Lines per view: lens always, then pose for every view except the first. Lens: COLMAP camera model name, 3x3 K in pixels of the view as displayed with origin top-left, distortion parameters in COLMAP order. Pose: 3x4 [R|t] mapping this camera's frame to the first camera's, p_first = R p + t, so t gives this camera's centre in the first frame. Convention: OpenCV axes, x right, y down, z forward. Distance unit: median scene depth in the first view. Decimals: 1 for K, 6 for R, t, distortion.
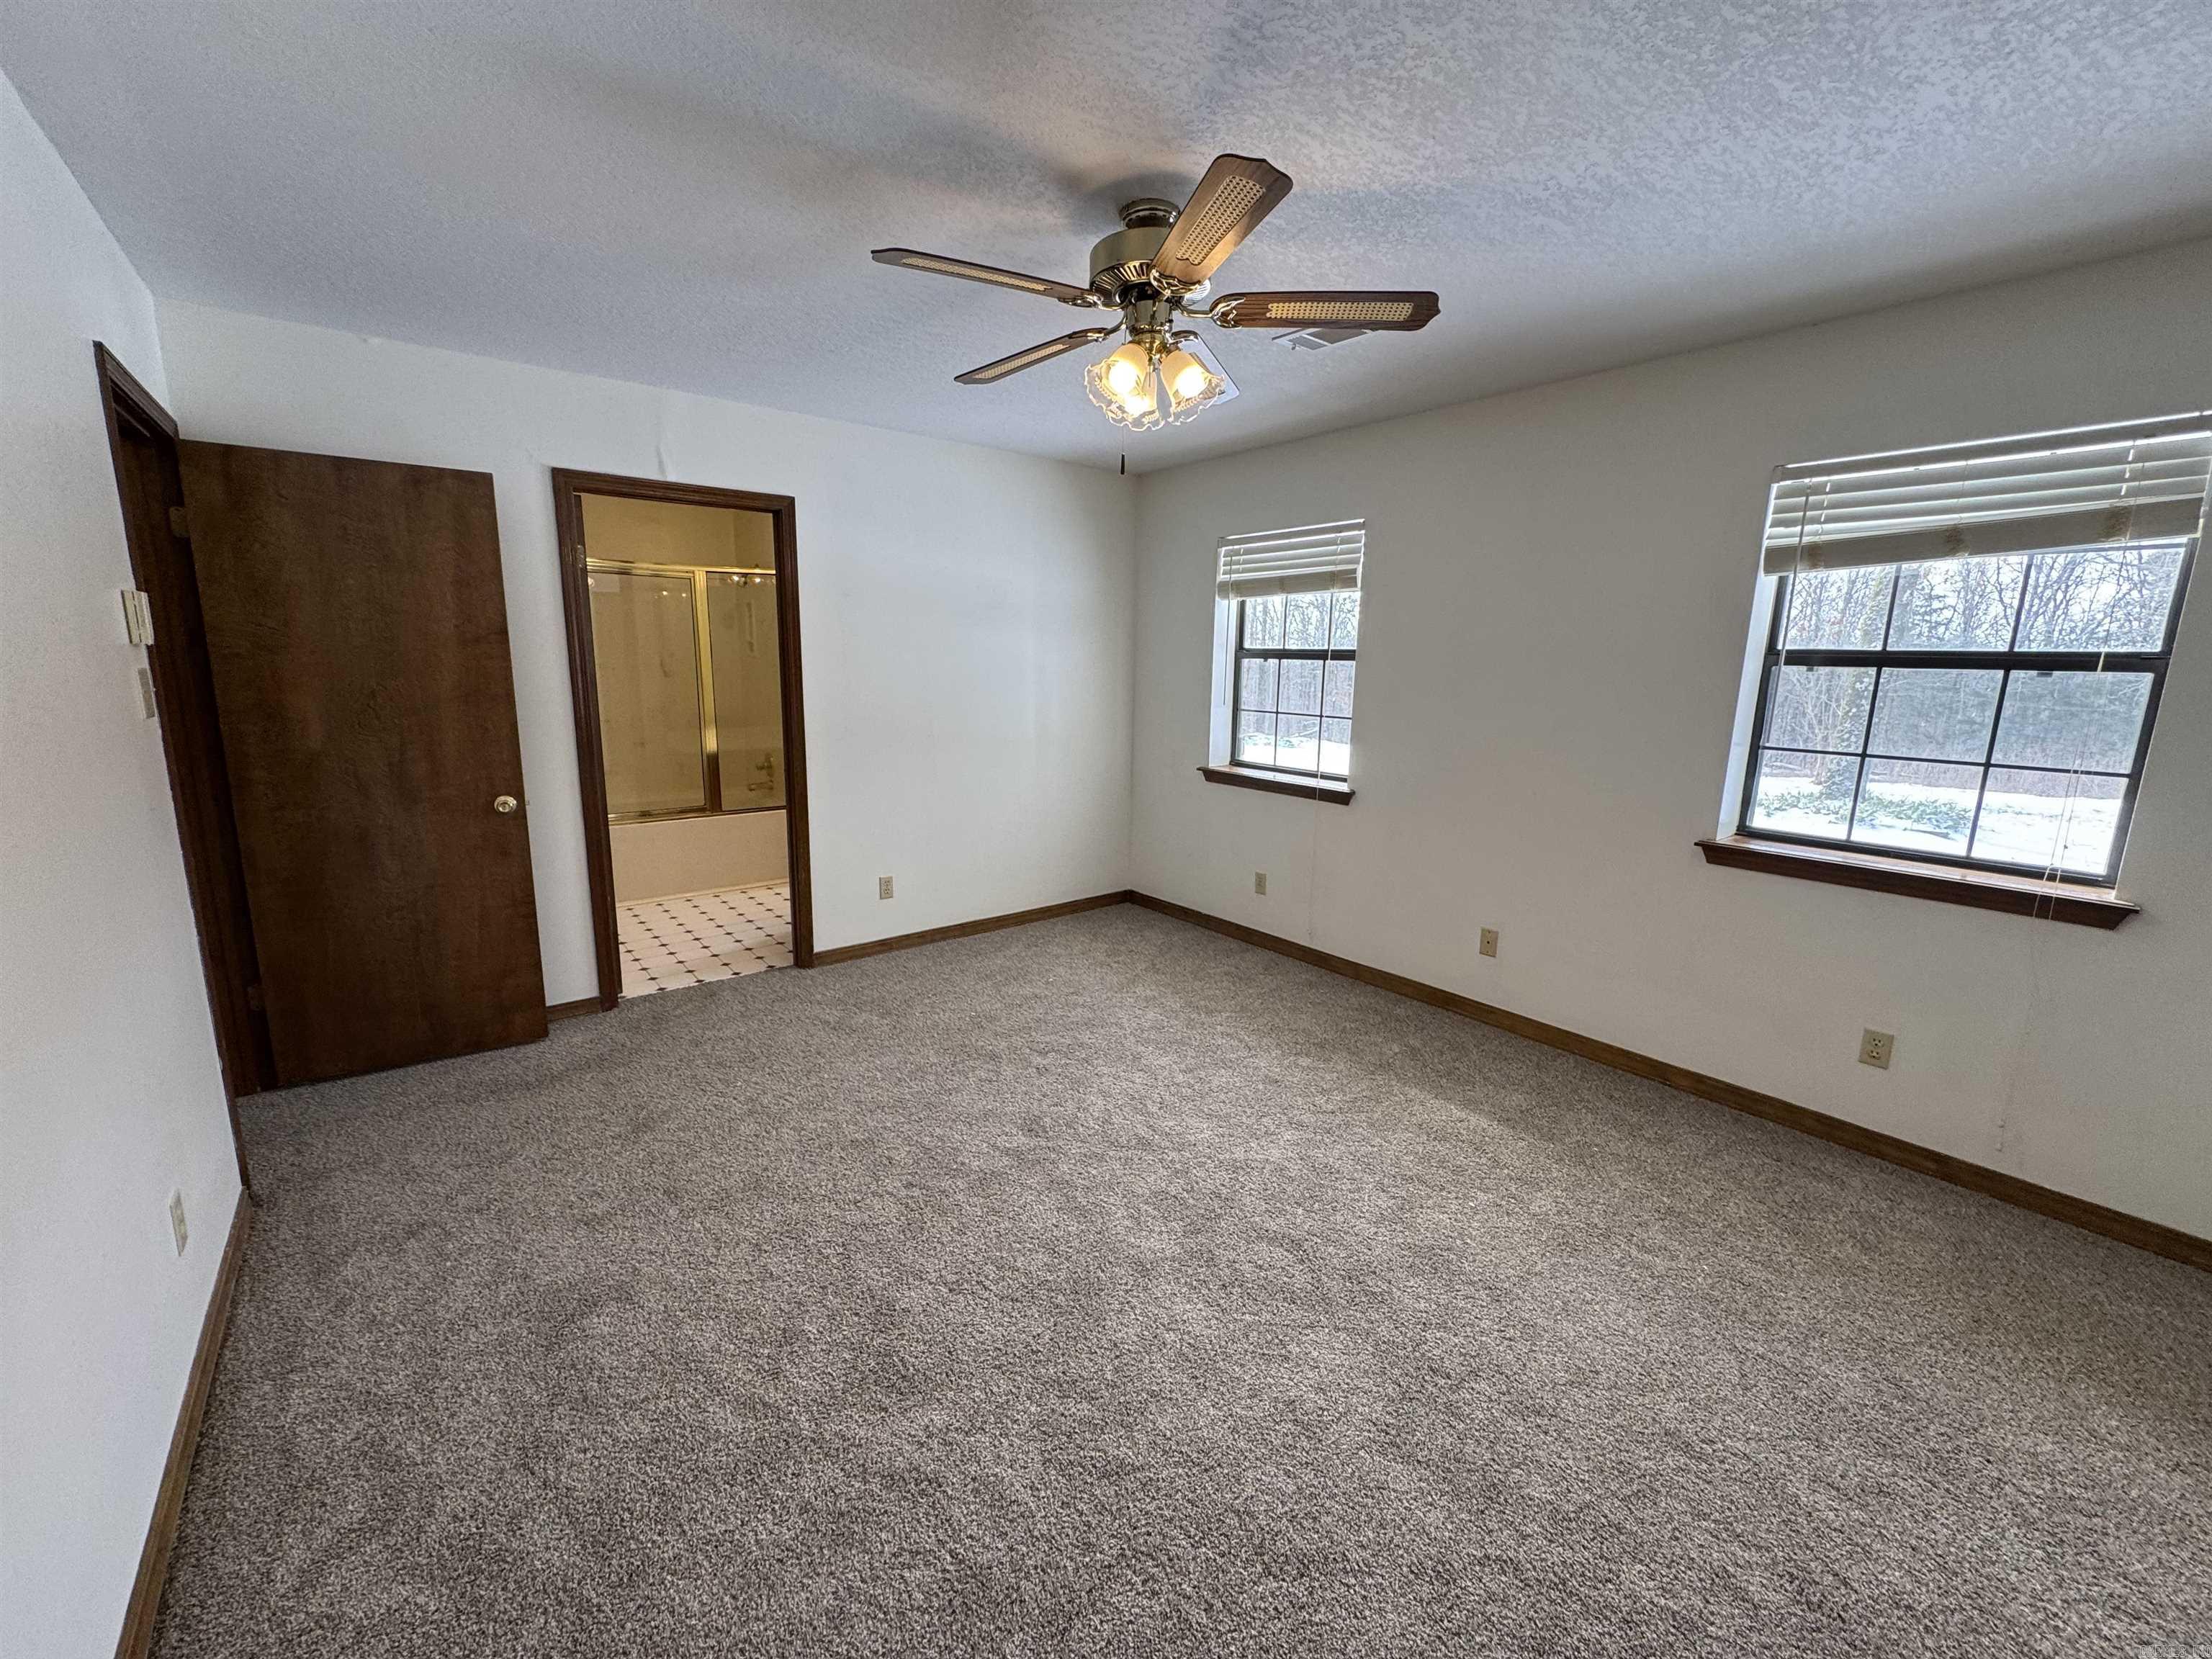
lens RADIAL K [[886.2, 0, 1102.9], [0, 886.2, 838.8], [0, 0, 1]] dist [-0.002120, 0.000391]
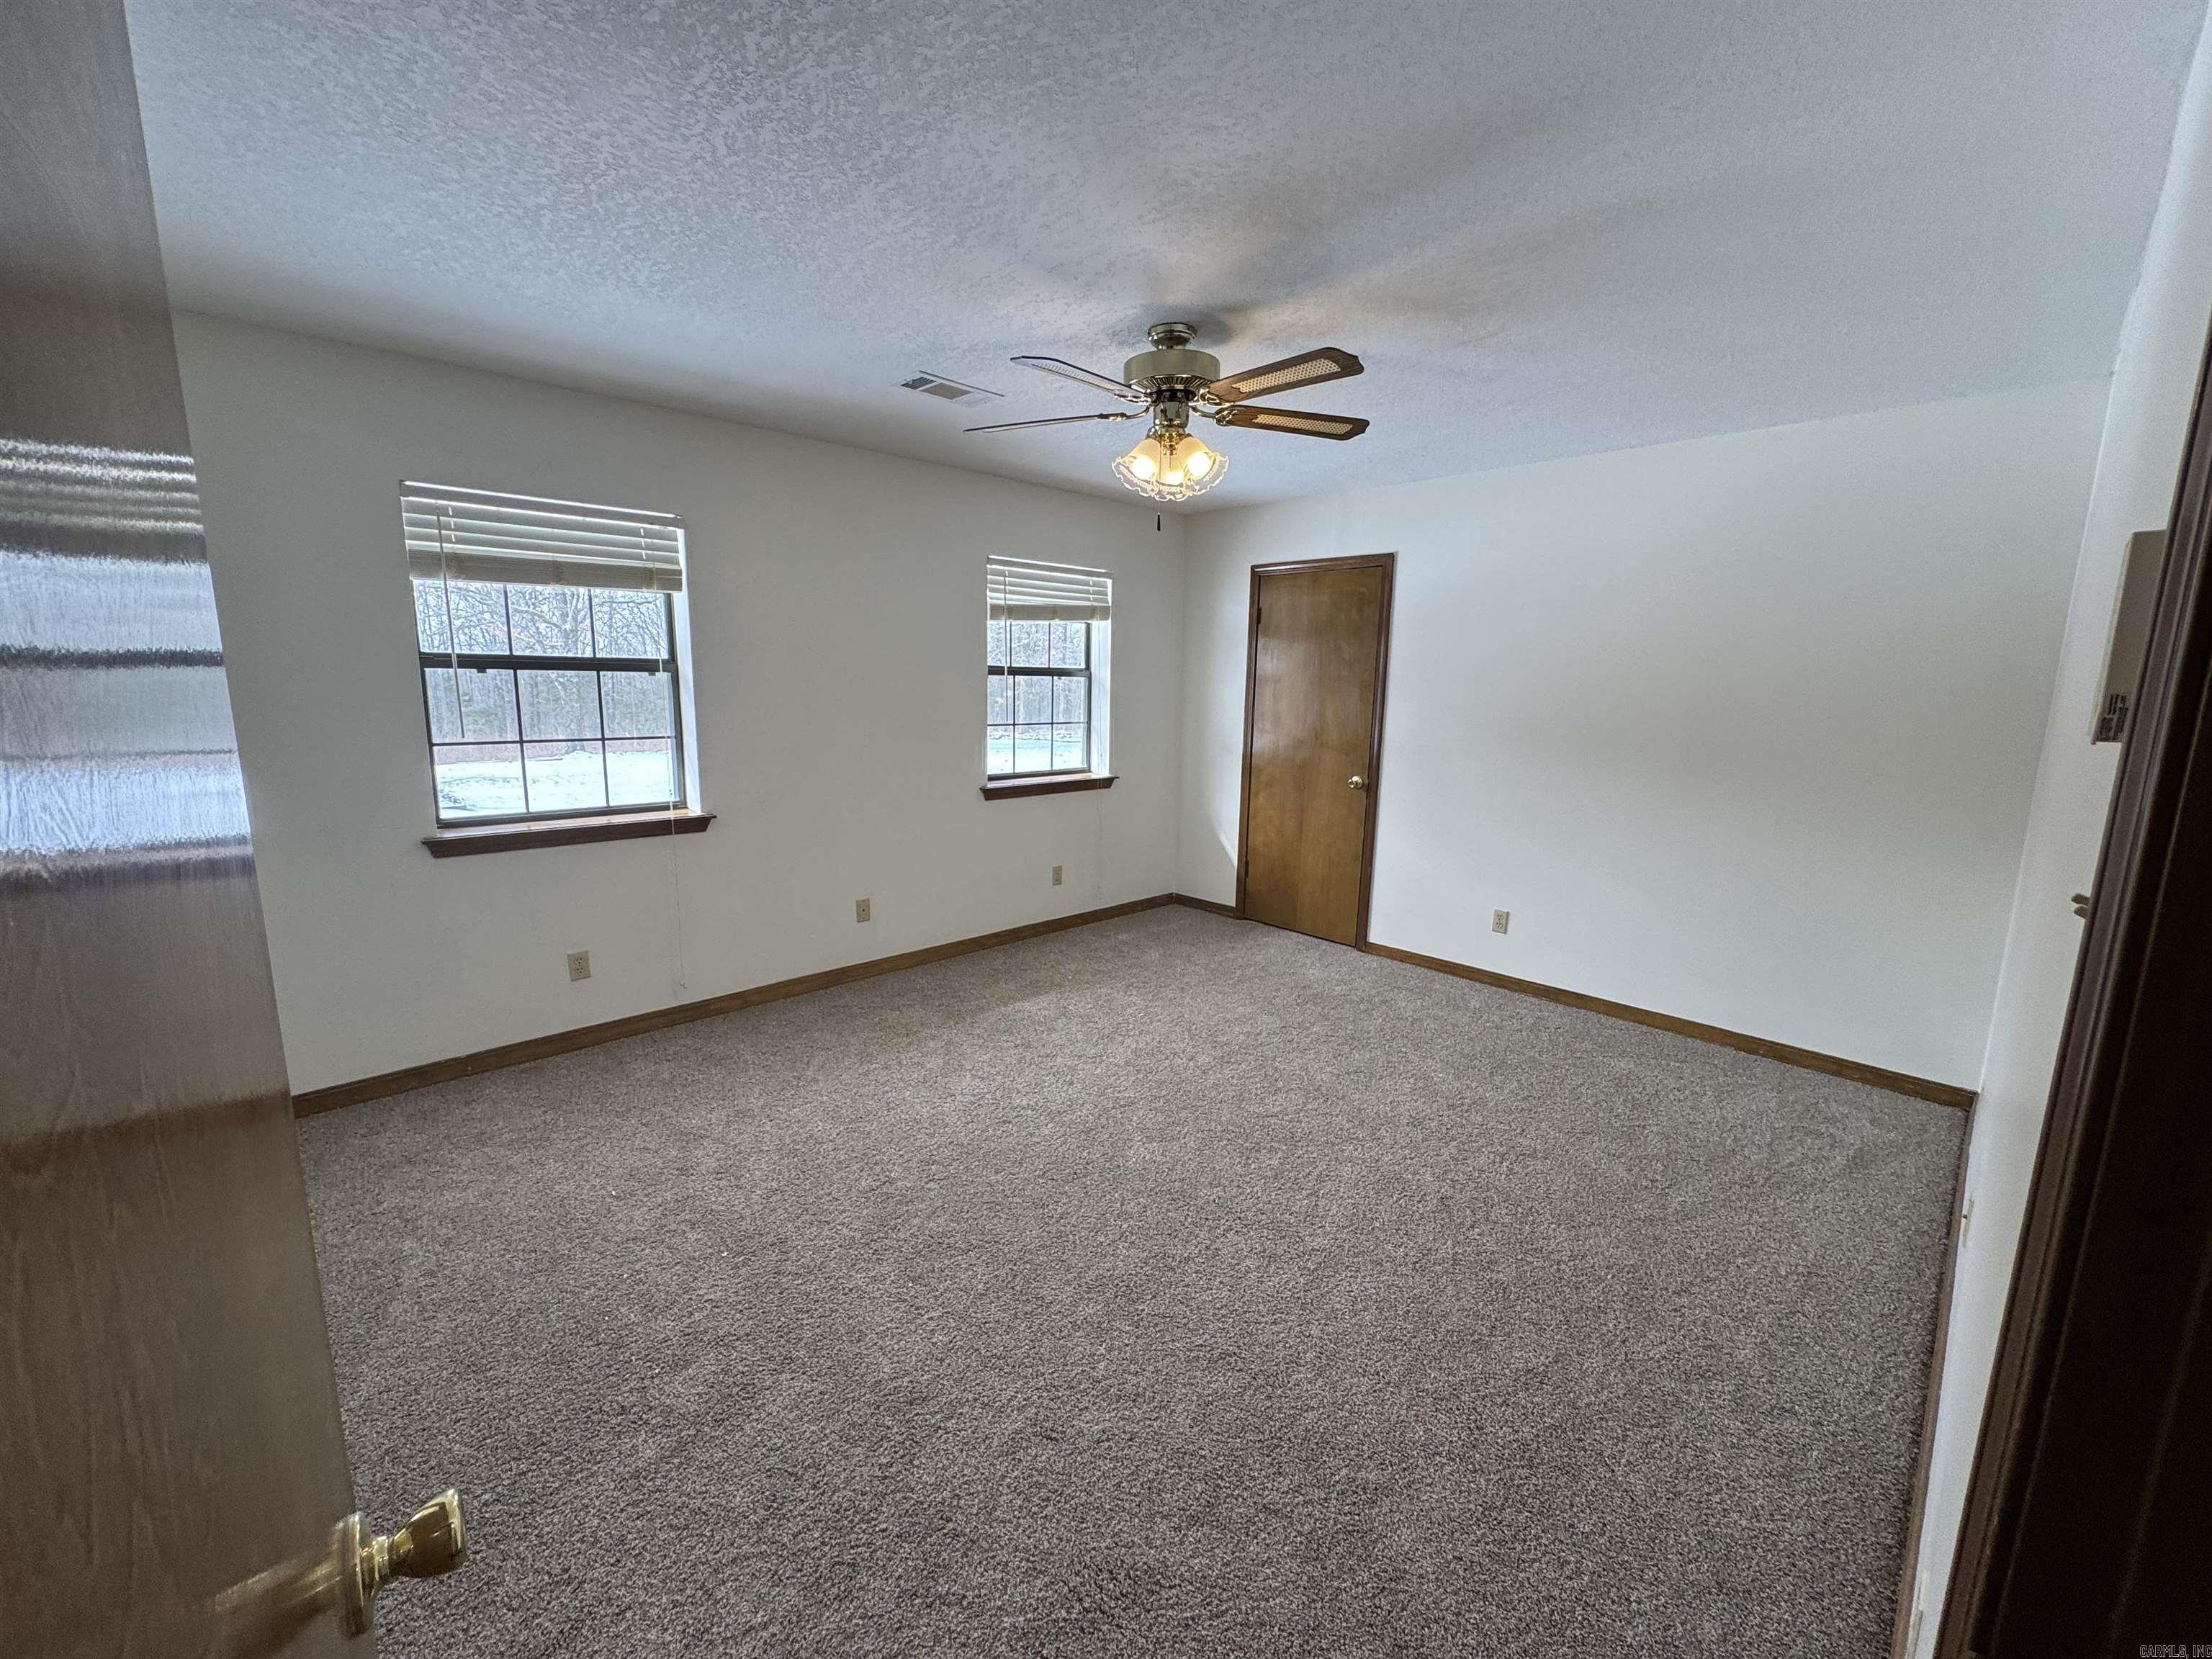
lens RADIAL K [[886.2, 0, 1107.5], [0, 886.2, 821.0], [0, 0, 1]] dist [-0.002120, 0.000391]
pose [[-0.090024, -0.174671, 0.980503, -0.623700], [0.186523, 0.964123, 0.188879, -0.136452], [-0.978317, 0.199890, -0.054214, 0.620319]]
